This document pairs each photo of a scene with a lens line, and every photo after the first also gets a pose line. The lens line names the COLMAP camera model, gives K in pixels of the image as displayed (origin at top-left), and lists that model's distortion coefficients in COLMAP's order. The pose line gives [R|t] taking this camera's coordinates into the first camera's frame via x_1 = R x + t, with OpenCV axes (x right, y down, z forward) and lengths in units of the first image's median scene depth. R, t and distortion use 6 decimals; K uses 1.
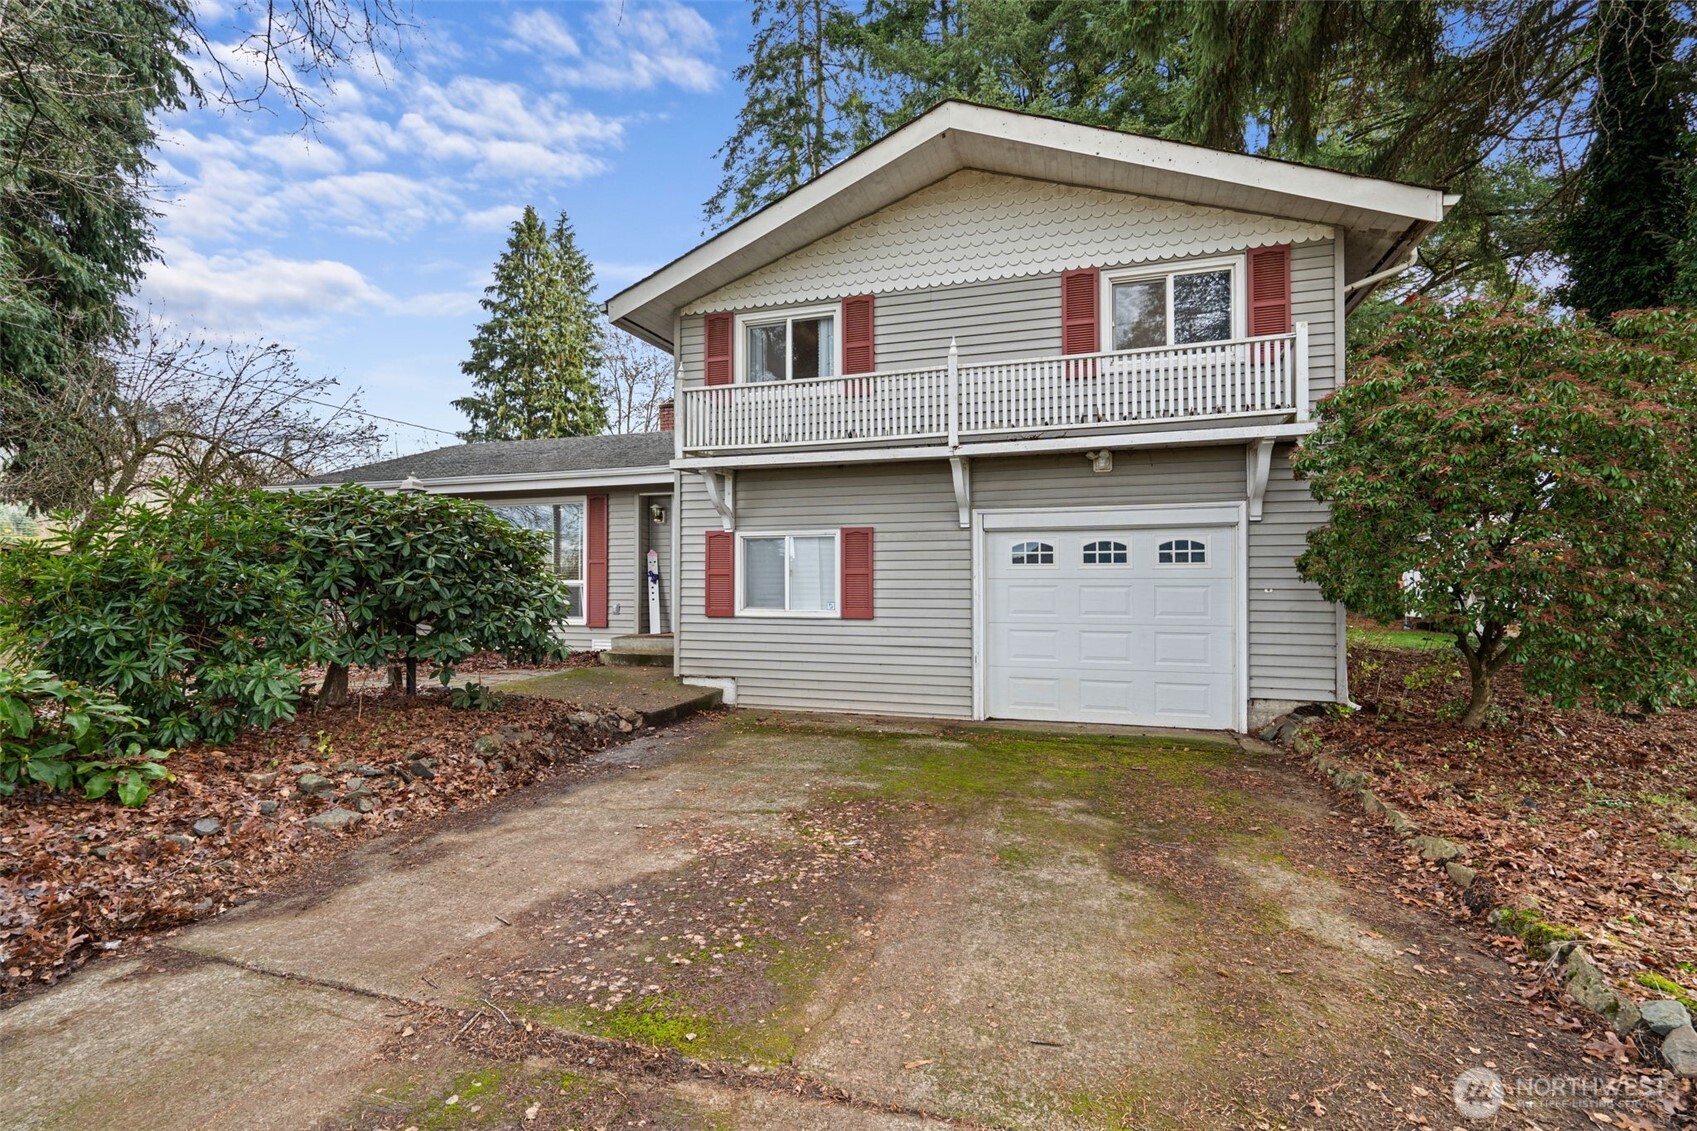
lens RADIAL K [[770.8, 0, 843.6], [0, 770.8, 565.9], [0, 0, 1]] dist [-0.003207, 0.000235]
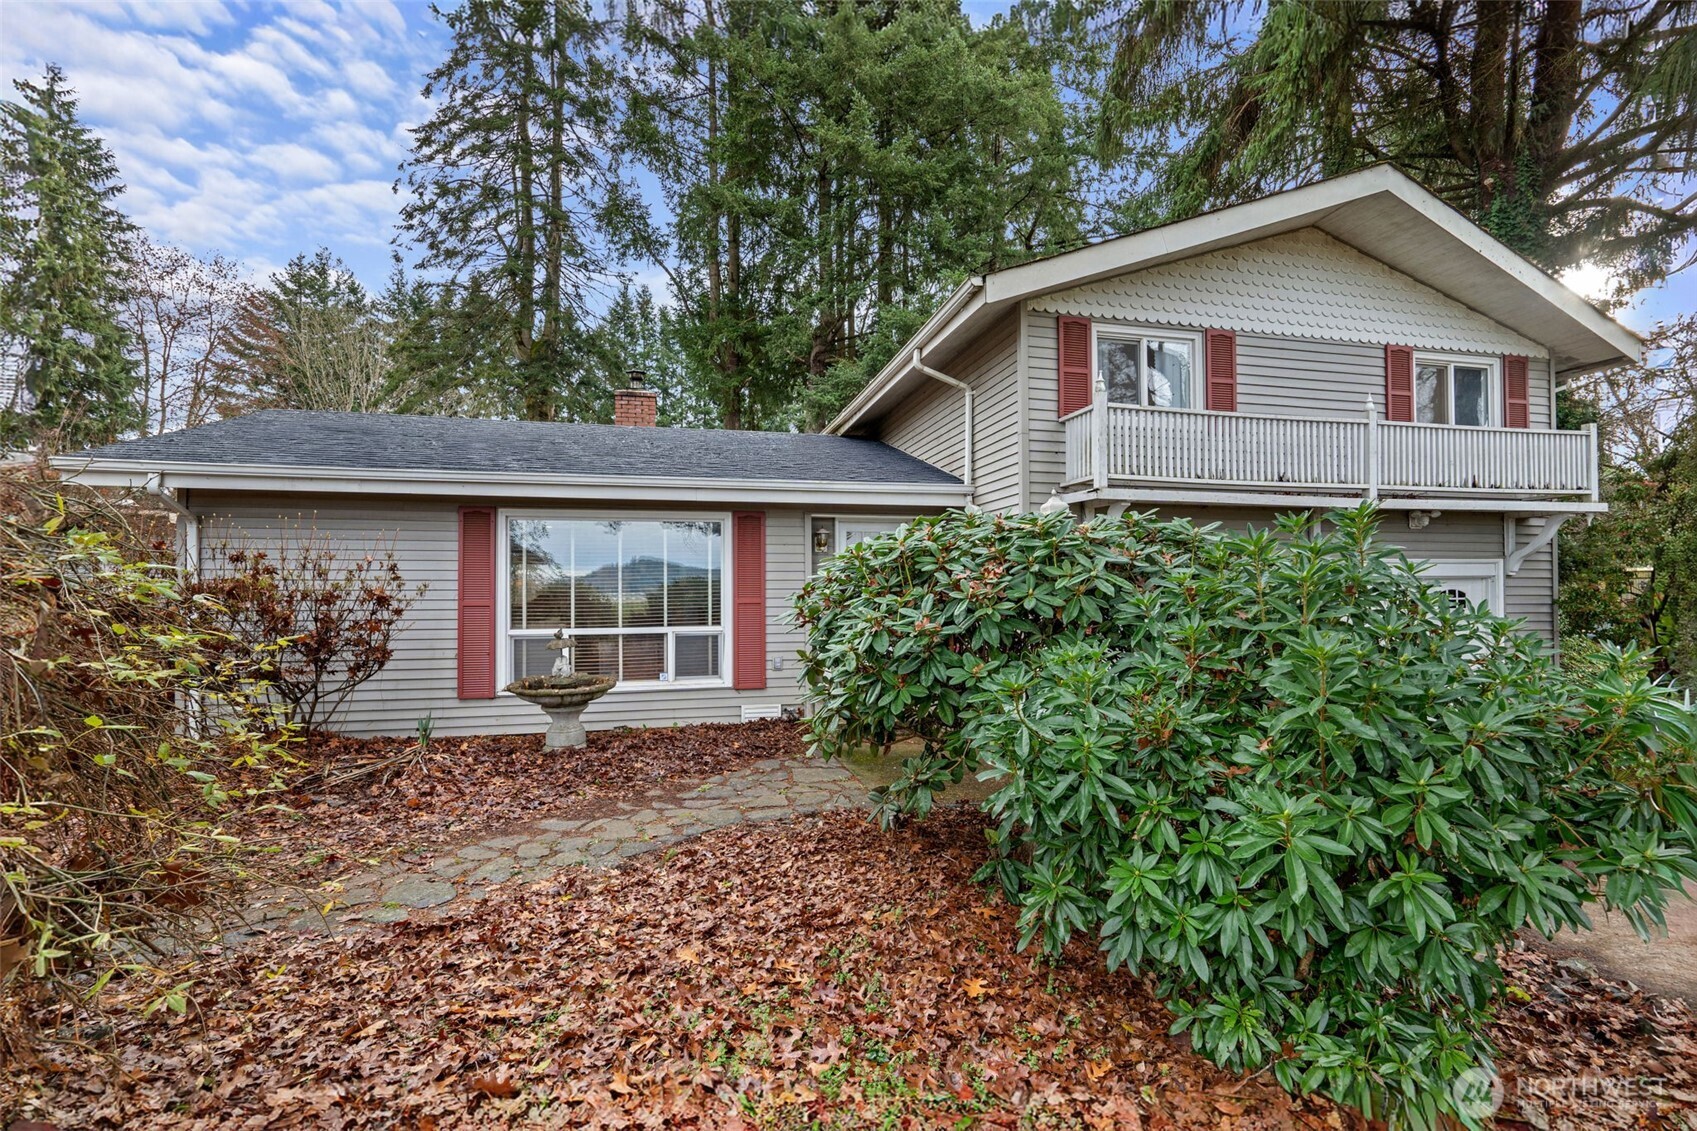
lens RADIAL K [[770.8, 0, 846.4], [0, 770.8, 579.6], [0, 0, 1]] dist [-0.003207, 0.000235]
pose [[0.856931, 0.011512, 0.515302, -0.819513], [-0.008563, 0.999931, -0.008099, -0.028194], [-0.515359, 0.002528, 0.856970, 0.402379]]
